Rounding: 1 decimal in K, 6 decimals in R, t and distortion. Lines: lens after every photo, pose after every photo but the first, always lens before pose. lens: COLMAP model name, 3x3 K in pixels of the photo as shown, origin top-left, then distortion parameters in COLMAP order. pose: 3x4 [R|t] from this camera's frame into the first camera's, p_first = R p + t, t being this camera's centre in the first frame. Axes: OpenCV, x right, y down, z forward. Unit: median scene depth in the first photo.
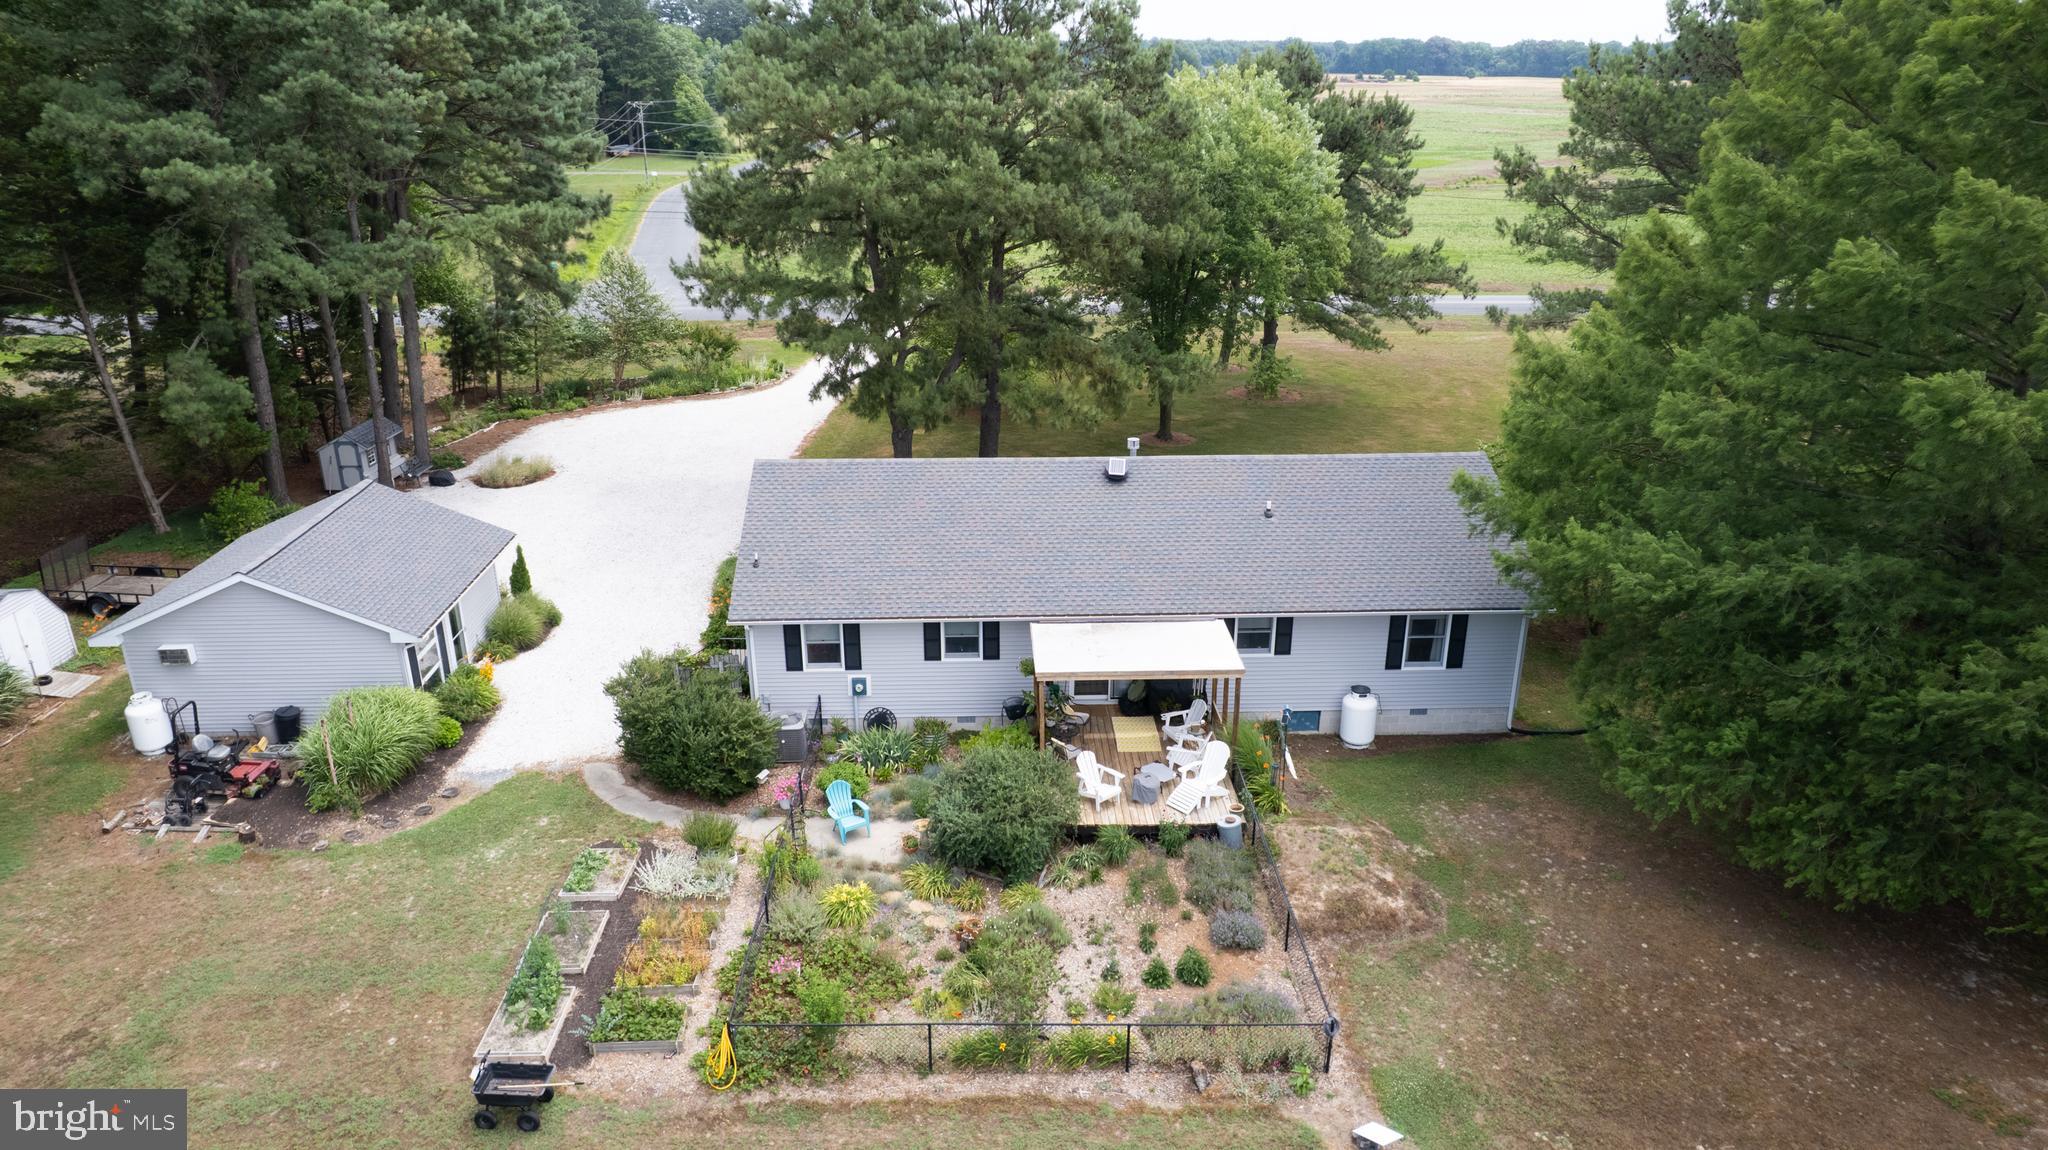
lens RADIAL K [[1379.4, 0, 1024.0], [0, 1379.4, 575.0], [0, 0, 1]] dist [-0.031300, 0.002738]
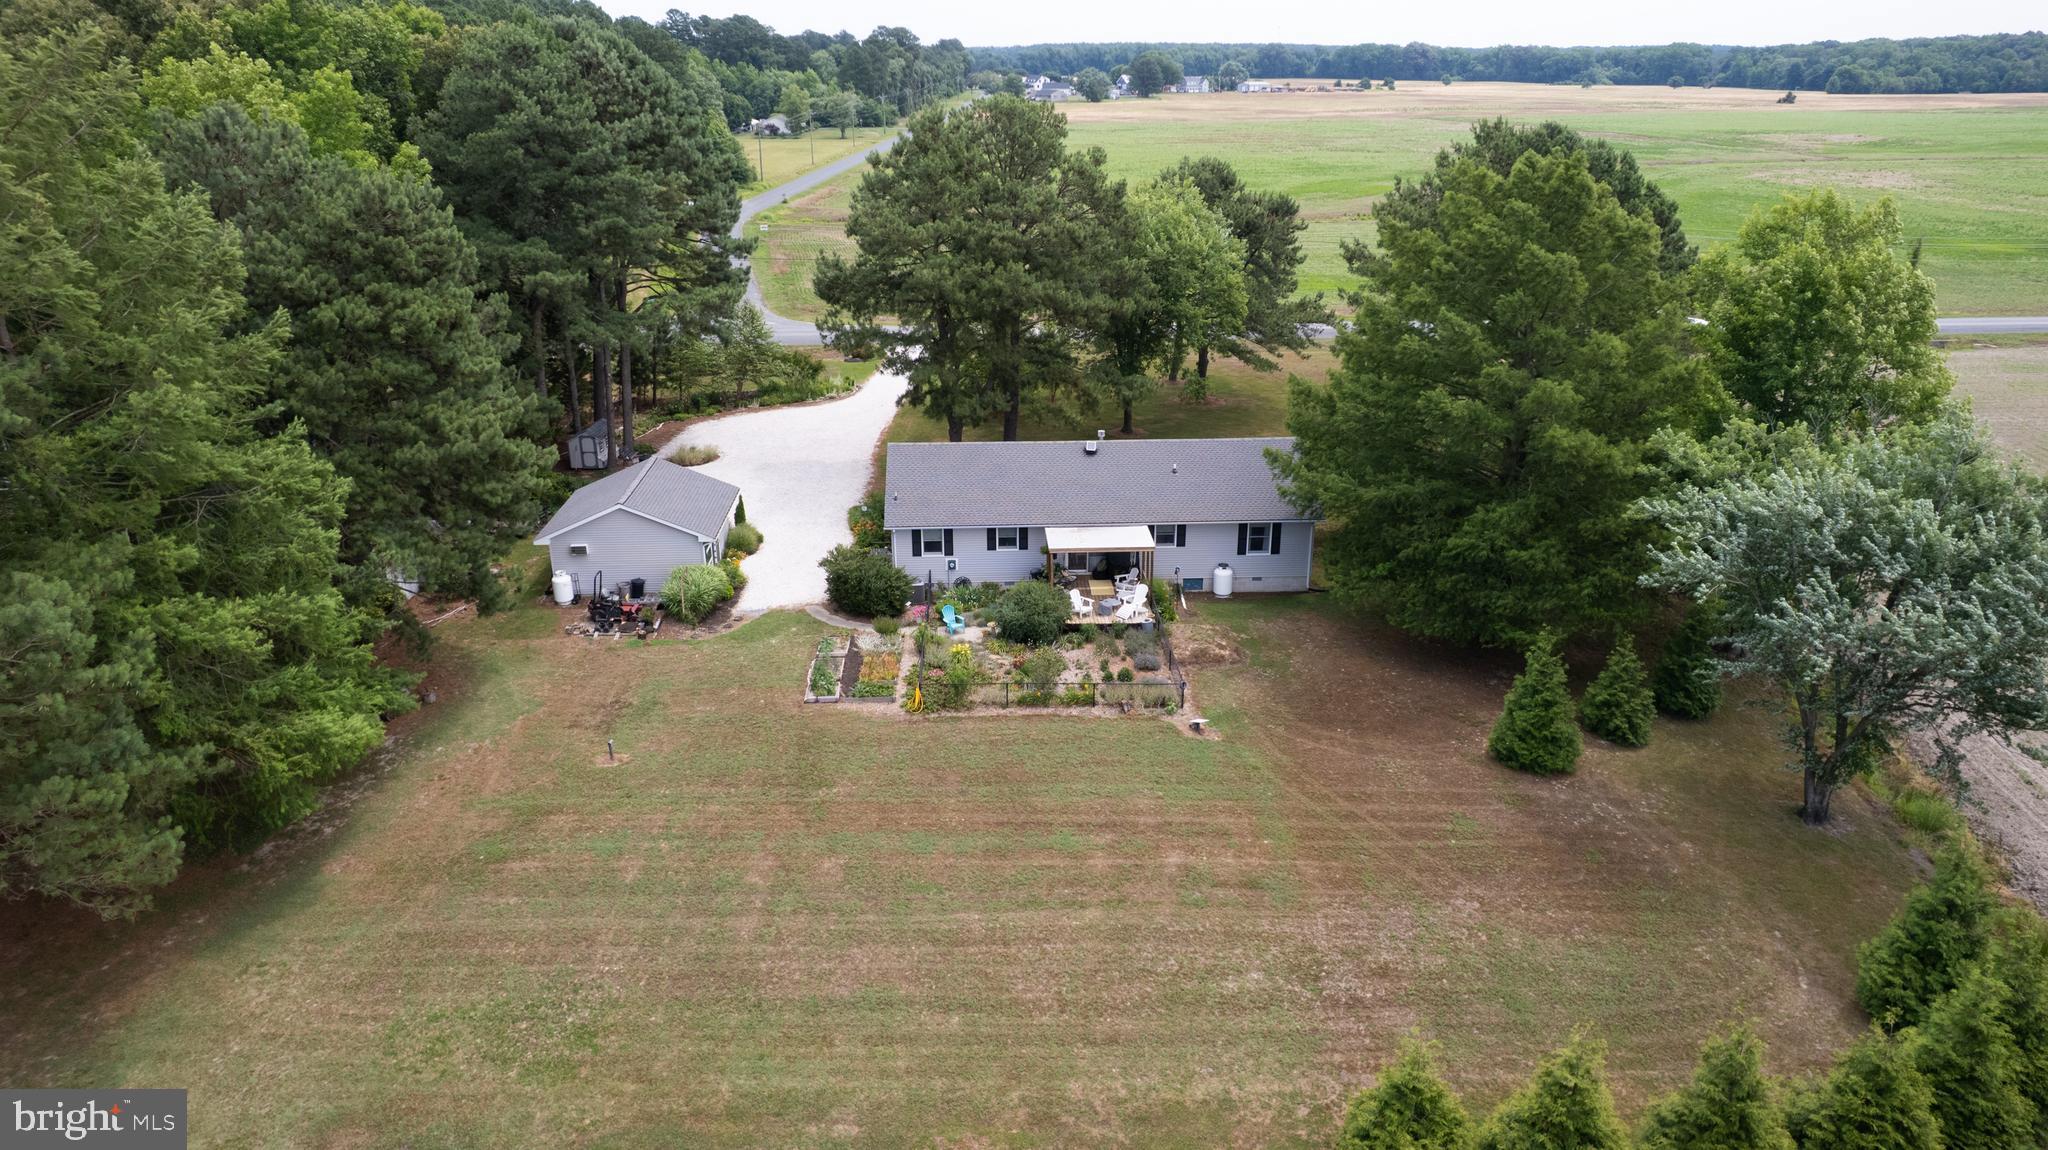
lens RADIAL K [[1394.2, 0, 1024.0], [0, 1394.2, 575.0], [0, 0, 1]] dist [-0.046545, 0.000231]
pose [[0.999943, -0.005548, 0.009122, -0.040029], [0.005557, 0.999984, -0.001028, 0.097440], [-0.009117, 0.001079, 0.999958, -0.869860]]
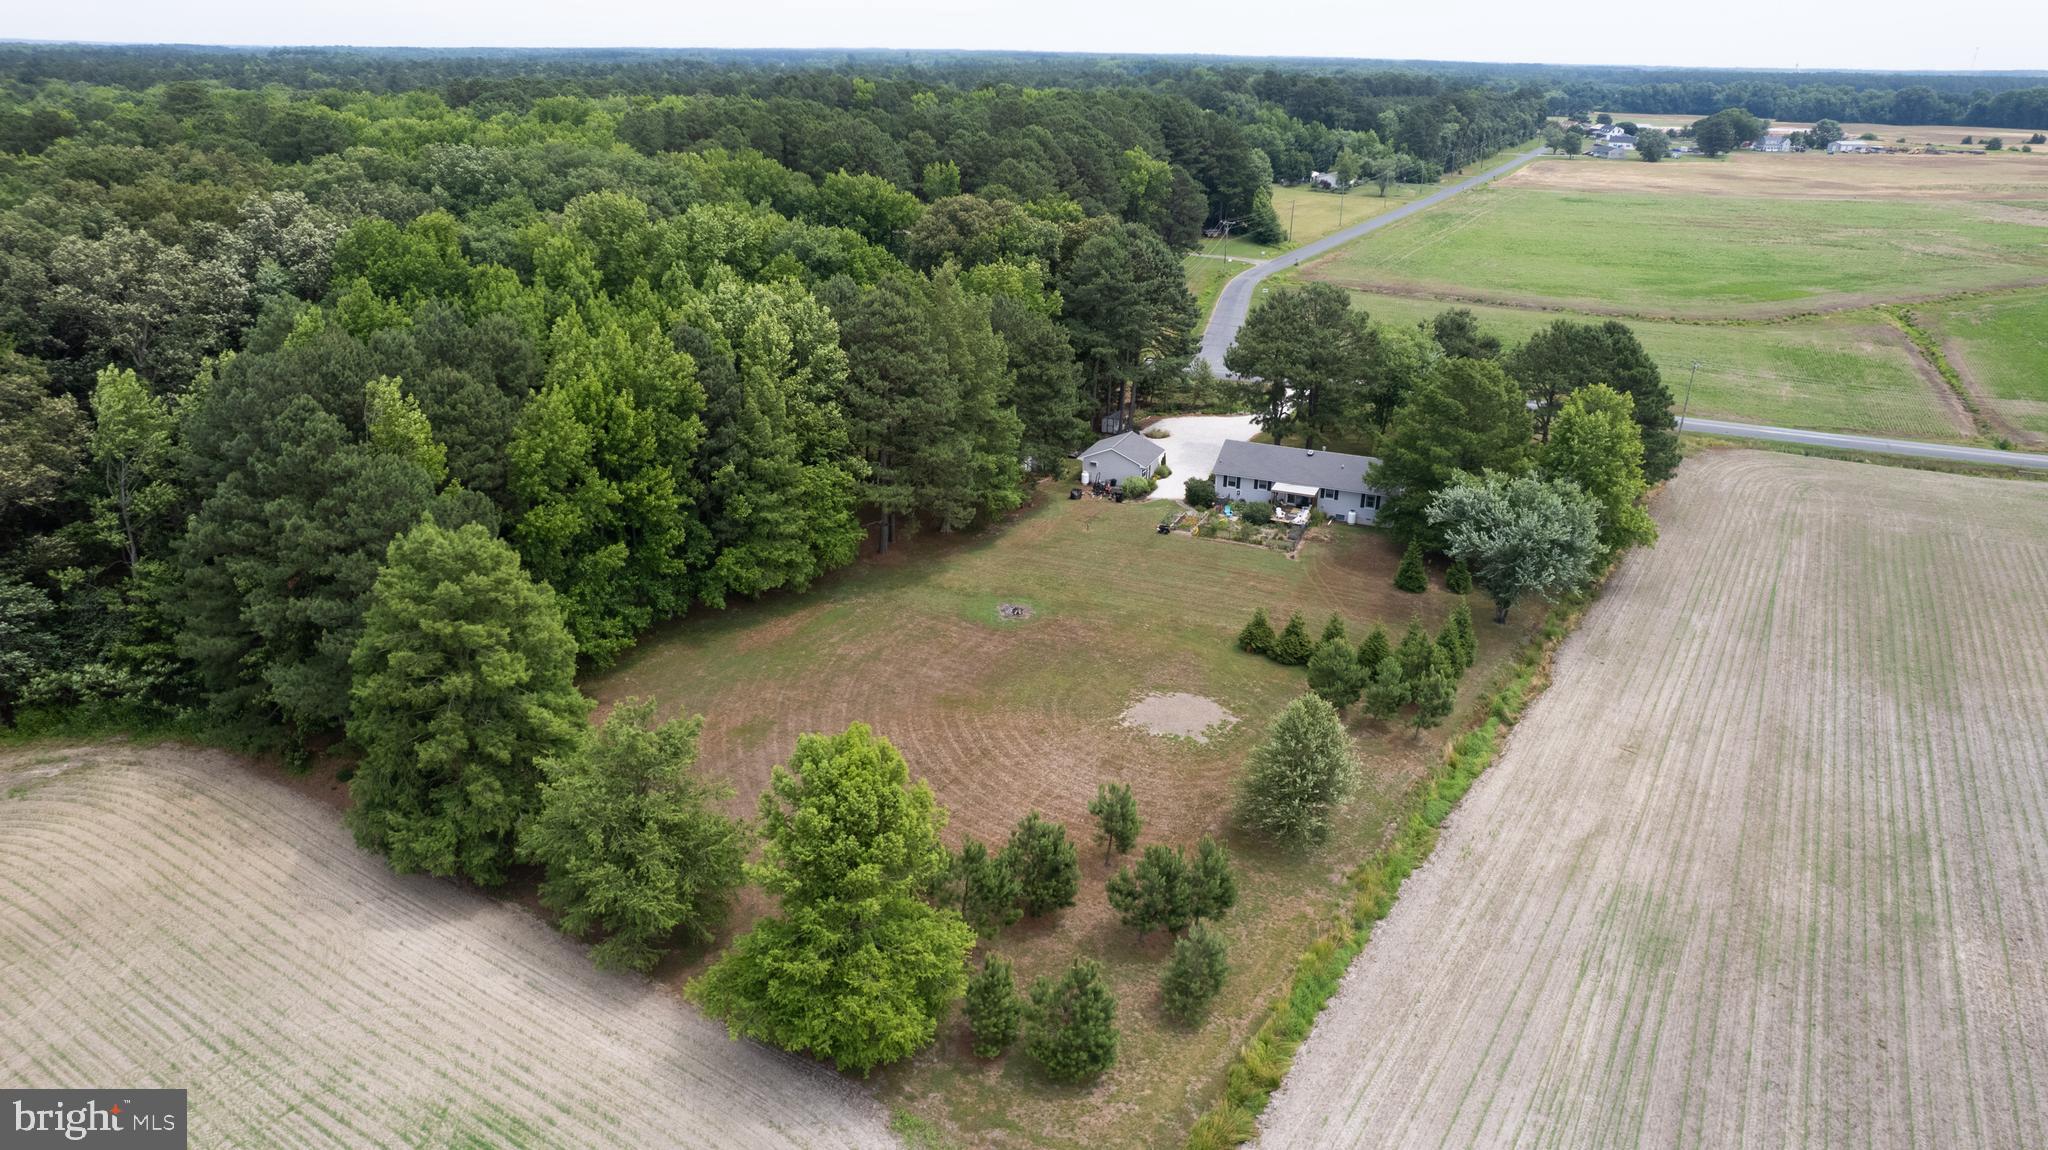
lens RADIAL K [[1379.4, 0, 1024.0], [0, 1379.4, 575.0], [0, 0, 1]] dist [-0.031300, 0.002738]
pose [[0.917256, 0.166565, -0.361796, 0.895609], [-0.164790, 0.985672, 0.035998, 0.297372], [0.362608, 0.026601, 0.931562, -3.370358]]
